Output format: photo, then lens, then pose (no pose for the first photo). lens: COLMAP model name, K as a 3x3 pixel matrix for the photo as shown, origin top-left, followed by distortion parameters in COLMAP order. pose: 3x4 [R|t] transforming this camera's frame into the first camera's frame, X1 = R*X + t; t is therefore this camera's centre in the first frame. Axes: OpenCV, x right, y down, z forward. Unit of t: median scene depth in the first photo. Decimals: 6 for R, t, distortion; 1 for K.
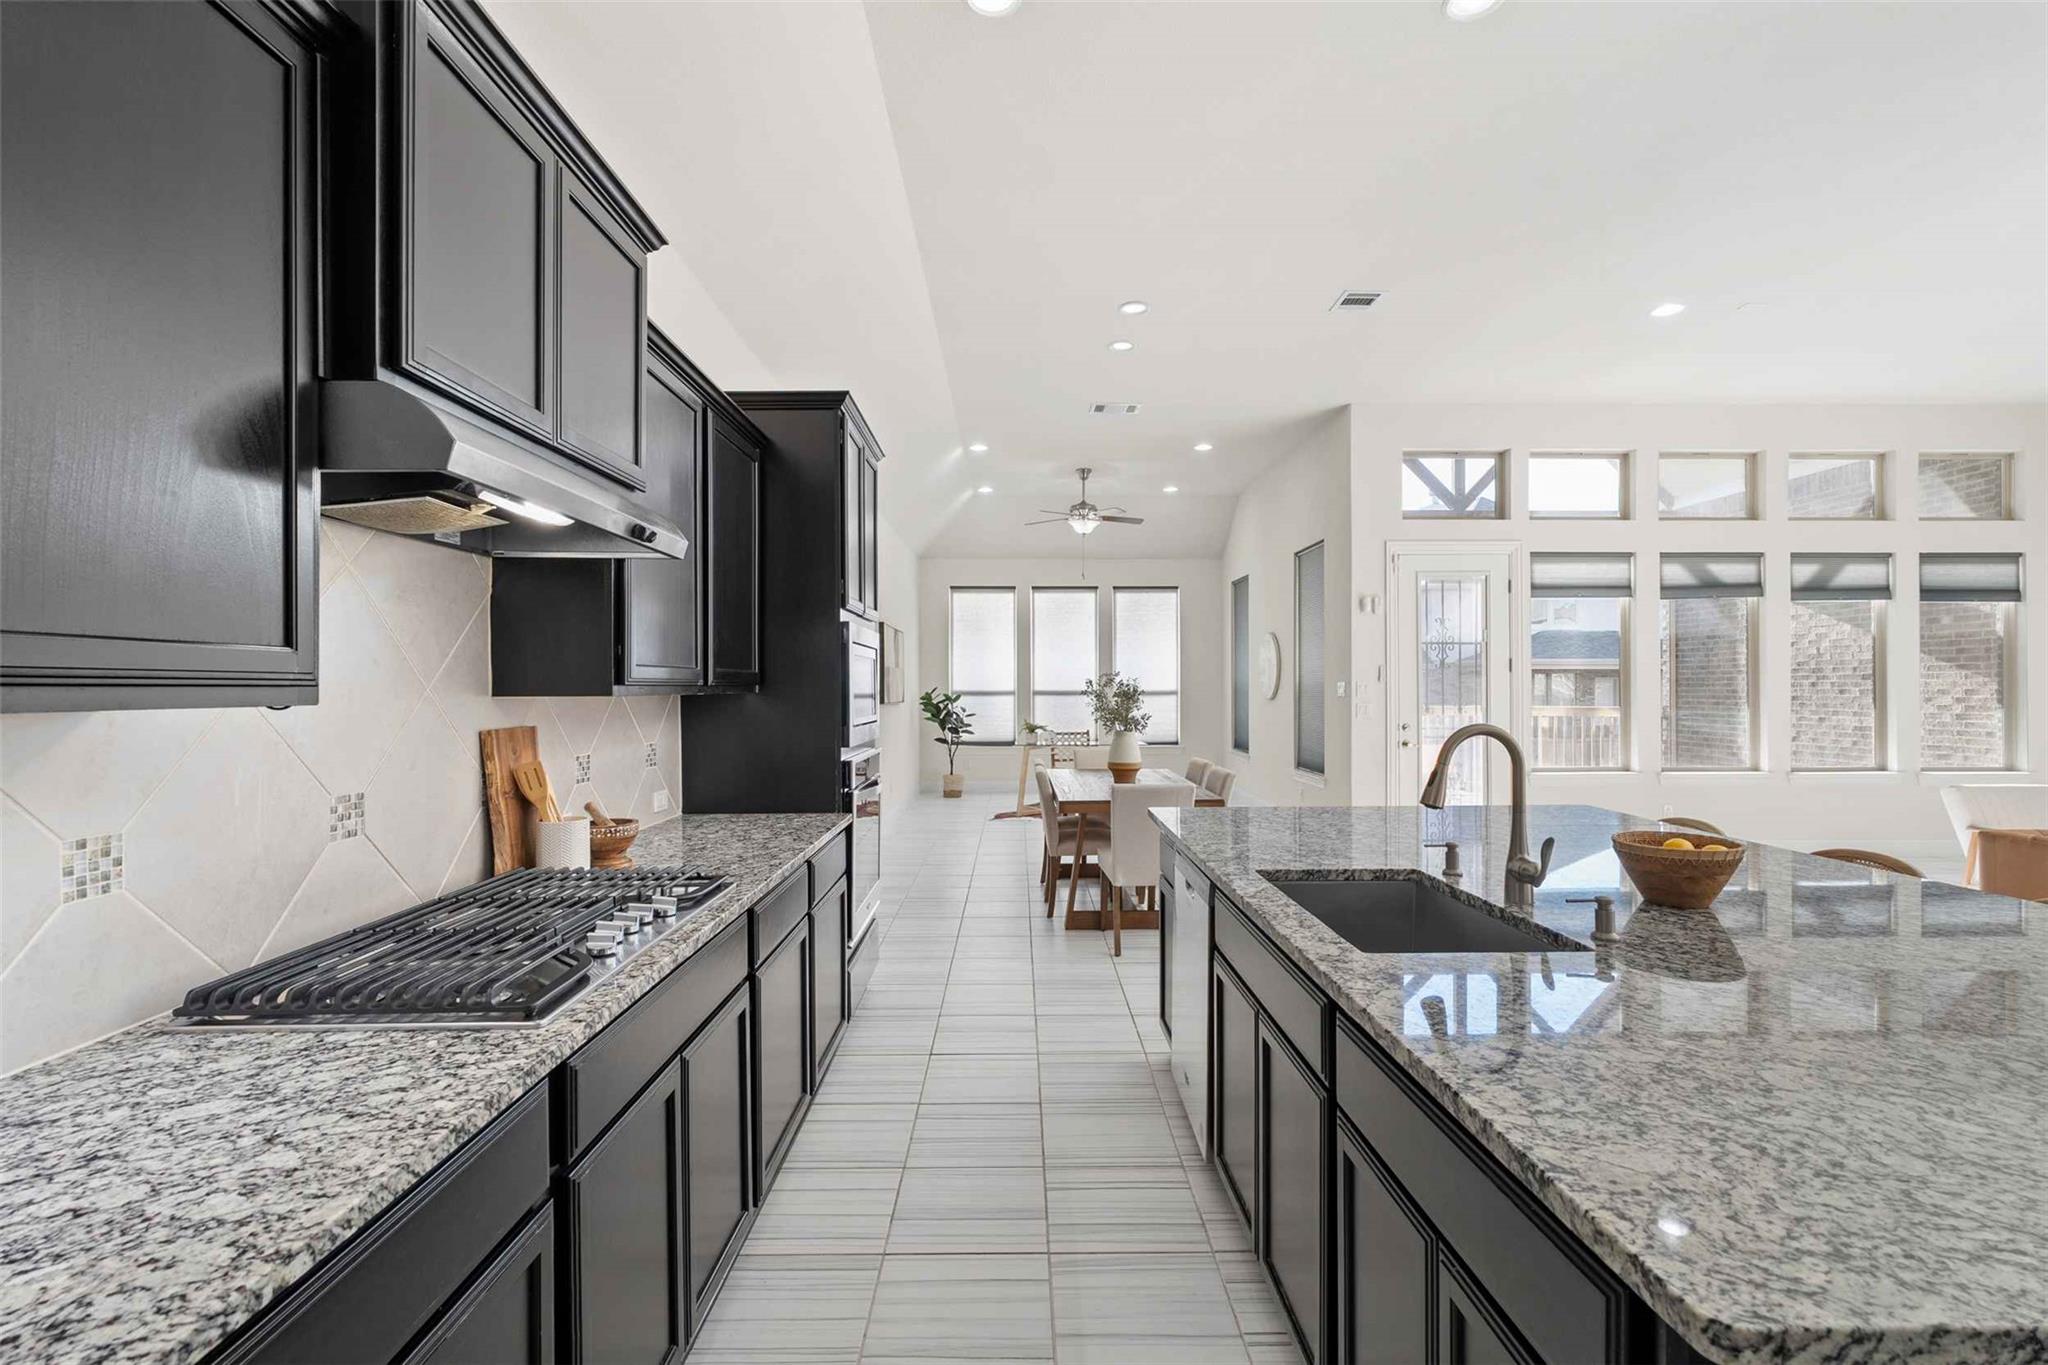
lens RADIAL K [[920.2, 0, 1027.3], [0, 920.2, 680.0], [0, 0, 1]] dist [-0.007501, 0.002451]
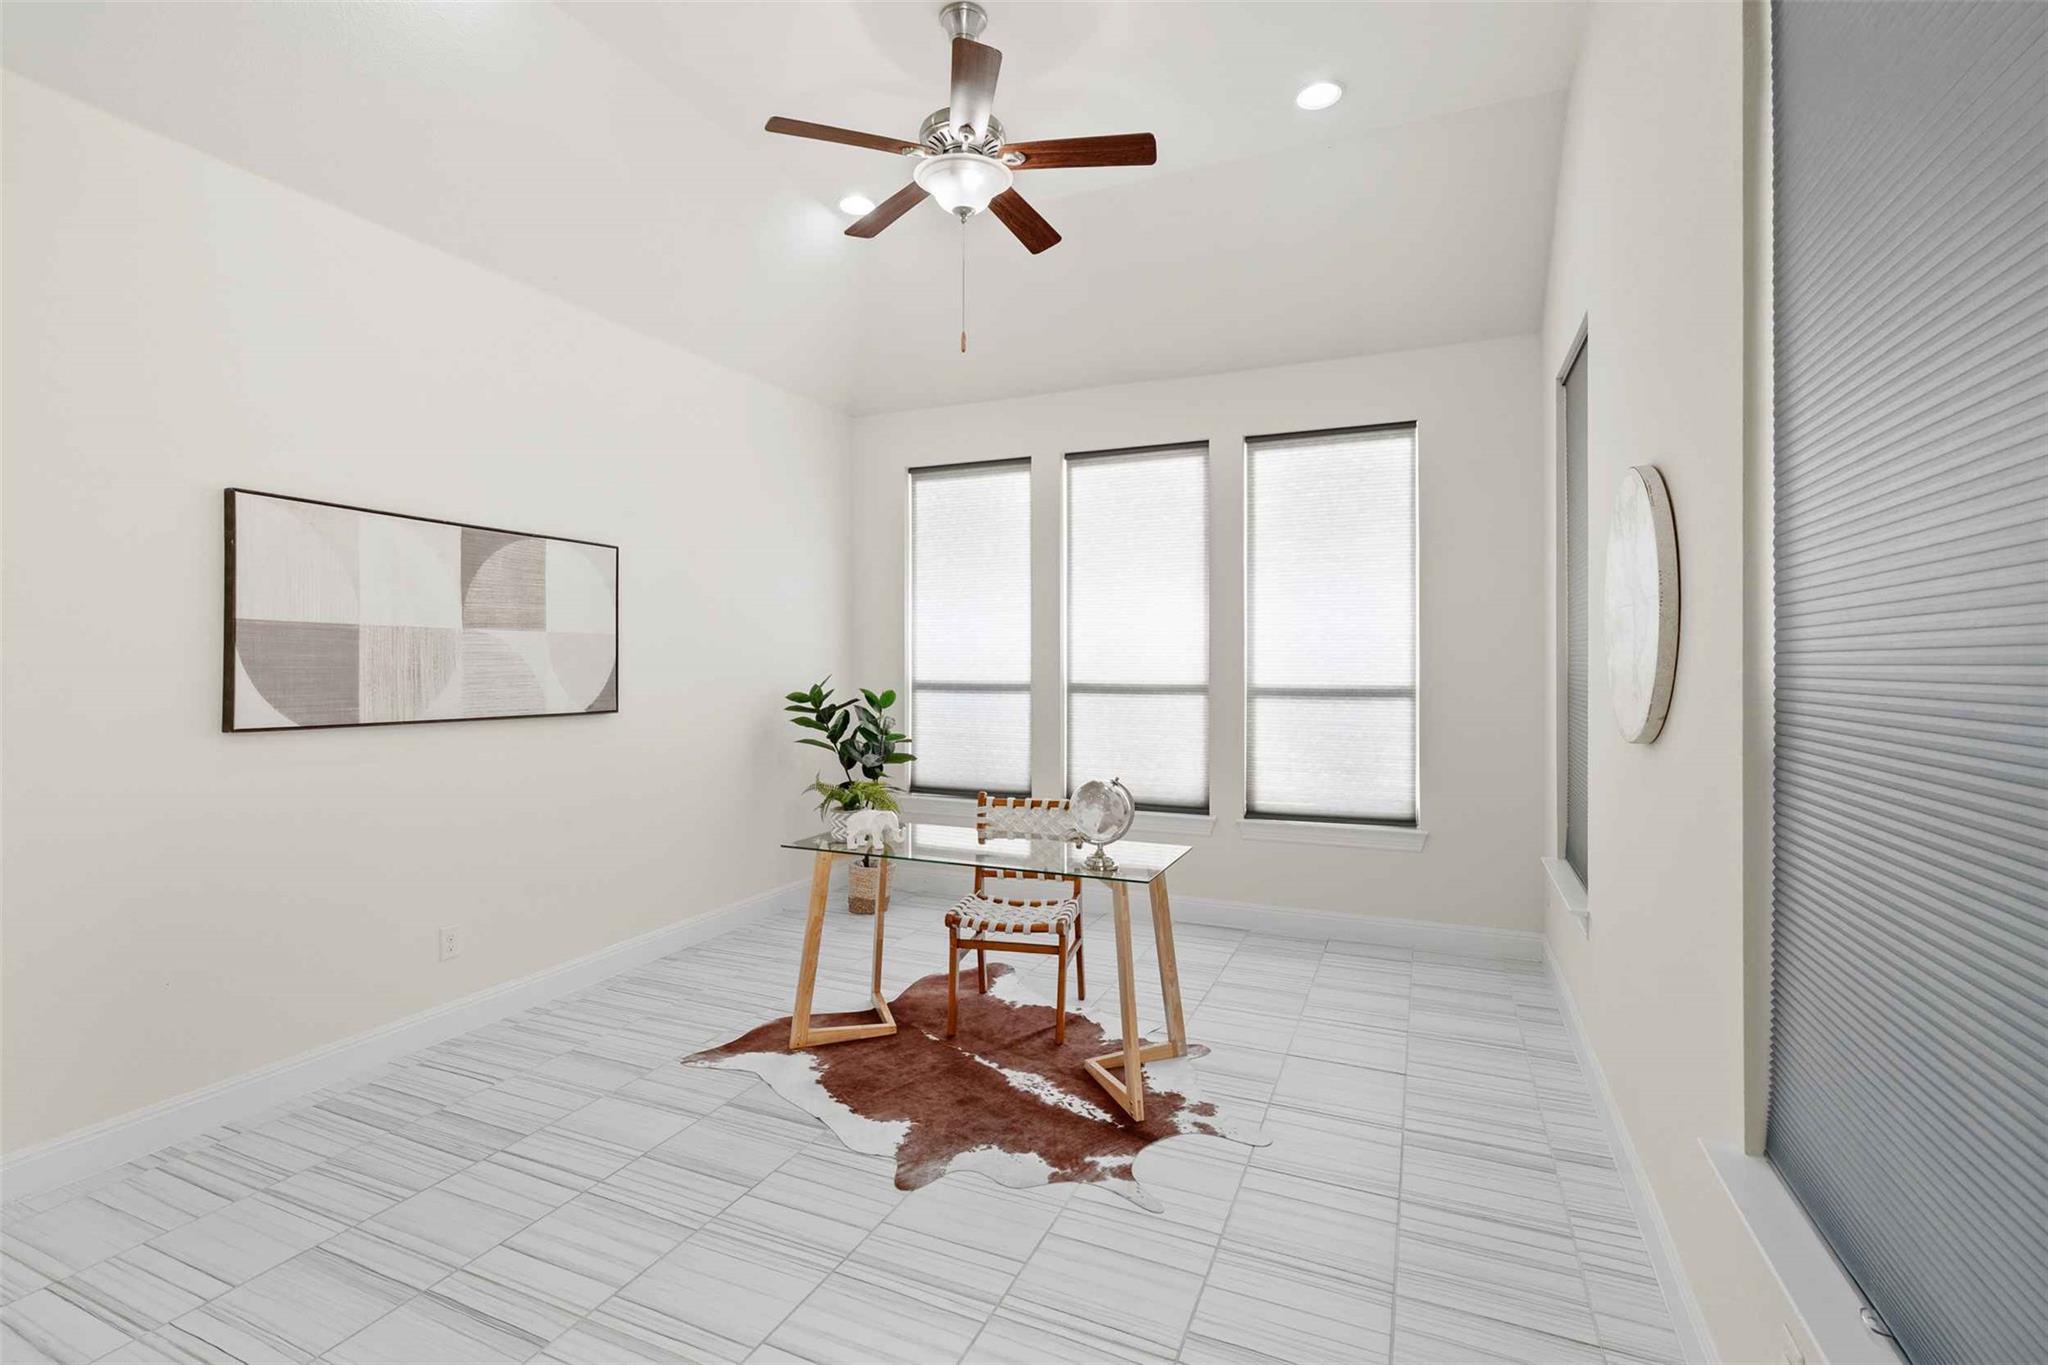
lens RADIAL K [[920.2, 0, 1021.0], [0, 920.2, 670.8], [0, 0, 1]] dist [-0.007501, 0.002451]
pose [[0.908711, 0.006077, -0.417382, 0.217434], [-0.000437, 0.999907, 0.013608, -0.000826], [0.417426, -0.012184, 0.908629, 0.713484]]
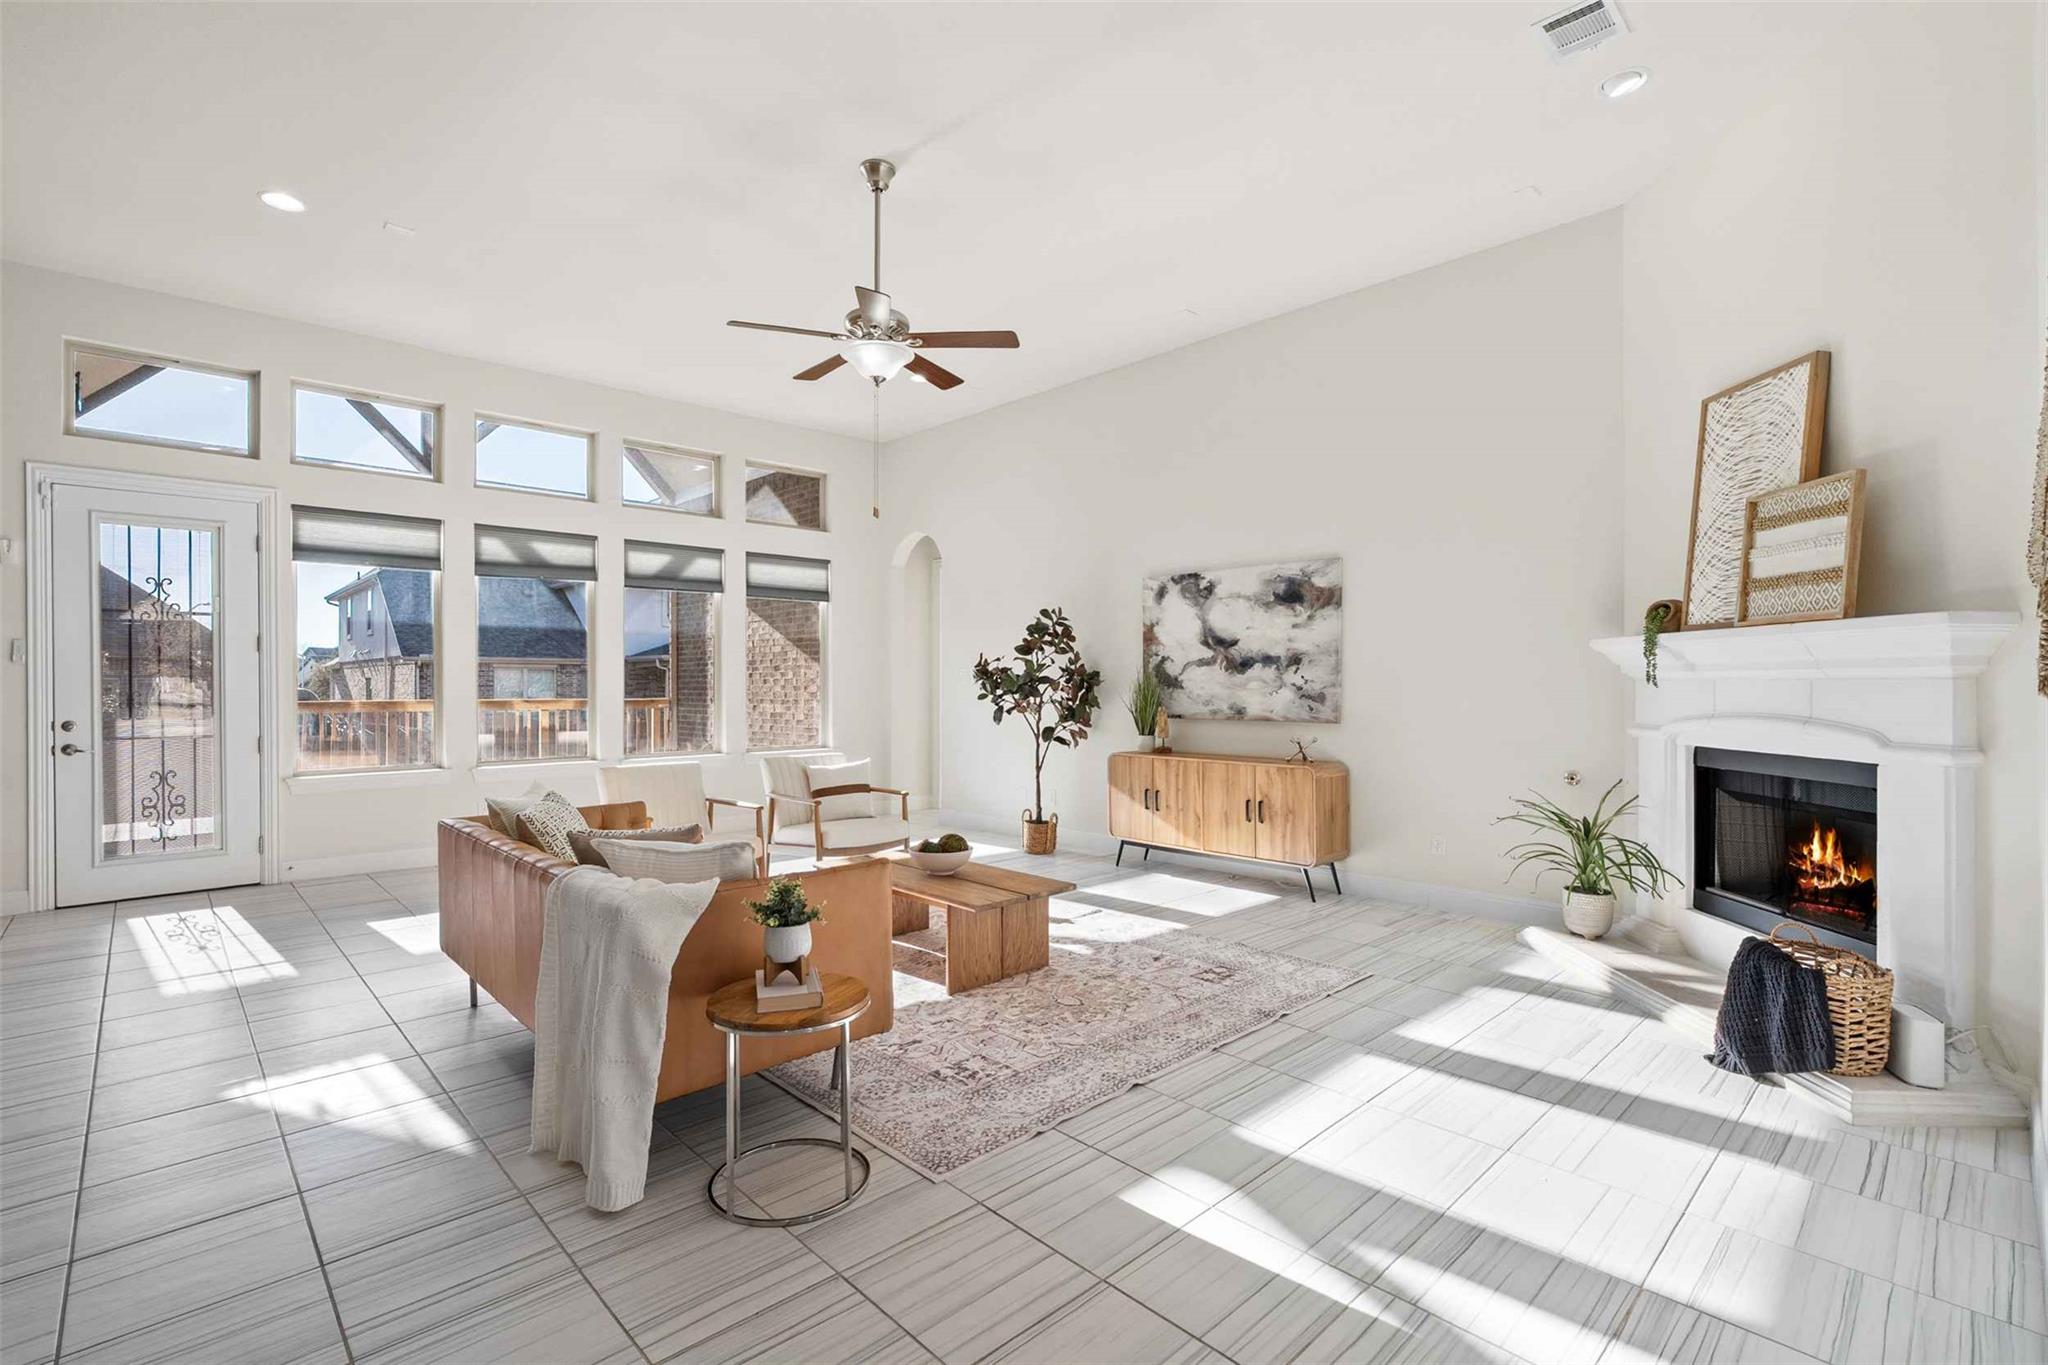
lens RADIAL K [[920.2, 0, 1019.1], [0, 920.2, 706.9], [0, 0, 1]] dist [-0.007501, 0.002451]
pose [[0.738058, -0.016857, 0.674527, 0.363942], [-0.004533, 0.999541, 0.029940, 0.009191], [-0.674722, -0.025155, 0.737643, -0.025637]]
